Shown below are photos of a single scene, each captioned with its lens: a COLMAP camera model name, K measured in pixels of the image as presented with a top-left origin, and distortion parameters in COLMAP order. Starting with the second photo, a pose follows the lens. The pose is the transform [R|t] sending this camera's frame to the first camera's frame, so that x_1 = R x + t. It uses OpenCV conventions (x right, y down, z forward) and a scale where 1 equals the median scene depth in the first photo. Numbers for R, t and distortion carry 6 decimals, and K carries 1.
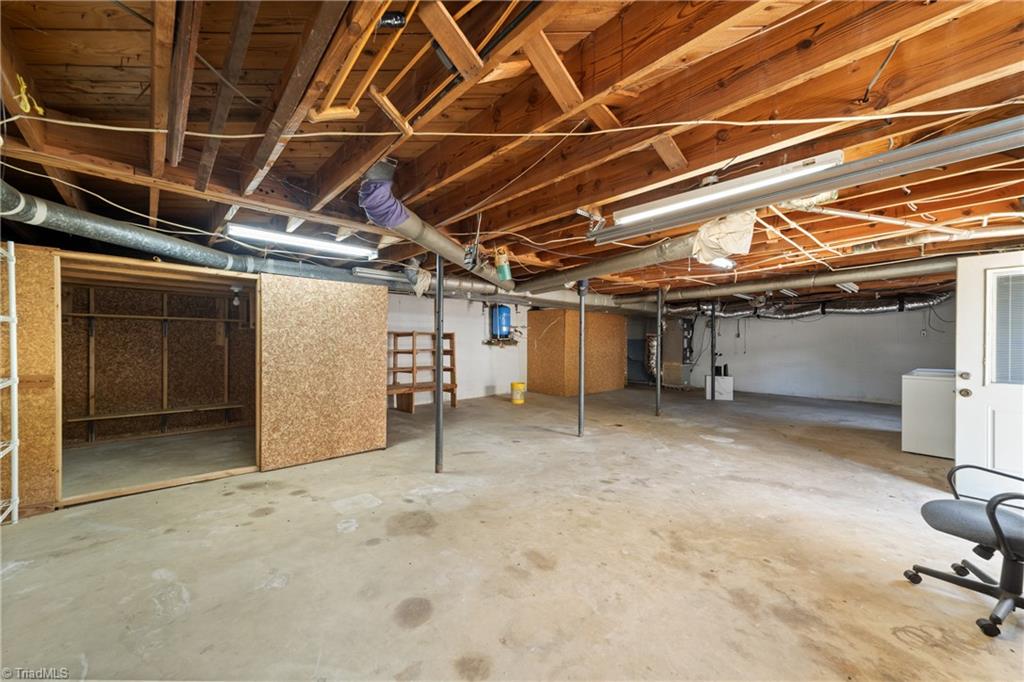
lens RADIAL K [[395.7, 0, 519.4], [0, 395.7, 341.6], [0, 0, 1]] dist [-0.001222, -0.000277]
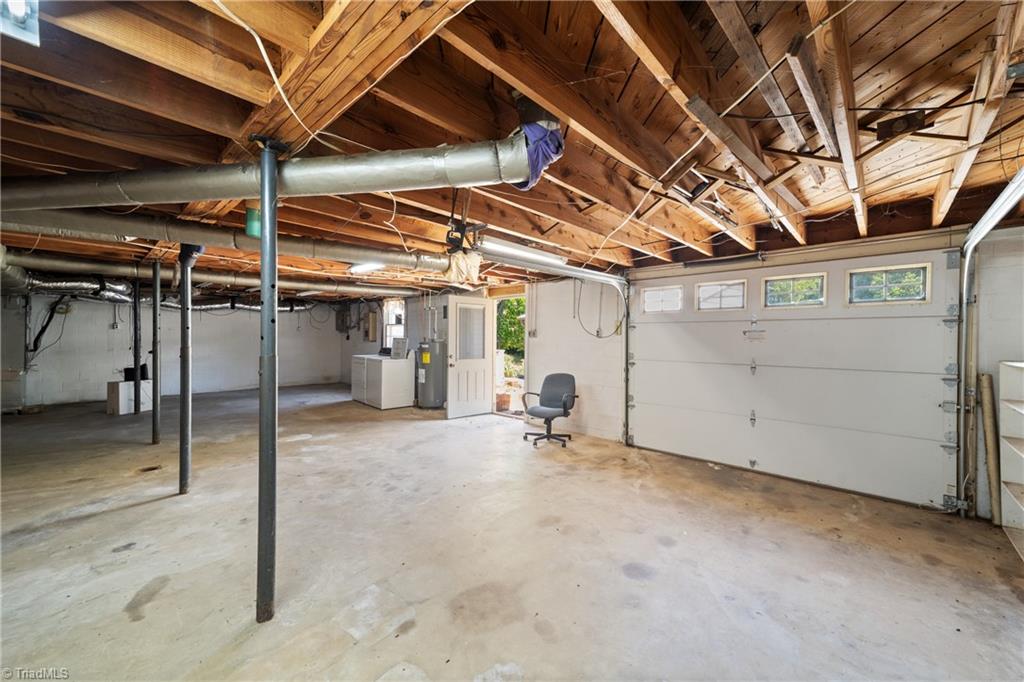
lens RADIAL K [[395.7, 0, 518.9], [0, 395.7, 339.9], [0, 0, 1]] dist [-0.001222, -0.000277]
pose [[-0.089059, -0.016433, 0.995891, -0.756542], [-0.008397, 0.999841, 0.015748, -0.024607], [-0.995991, -0.006960, -0.089183, 0.779326]]
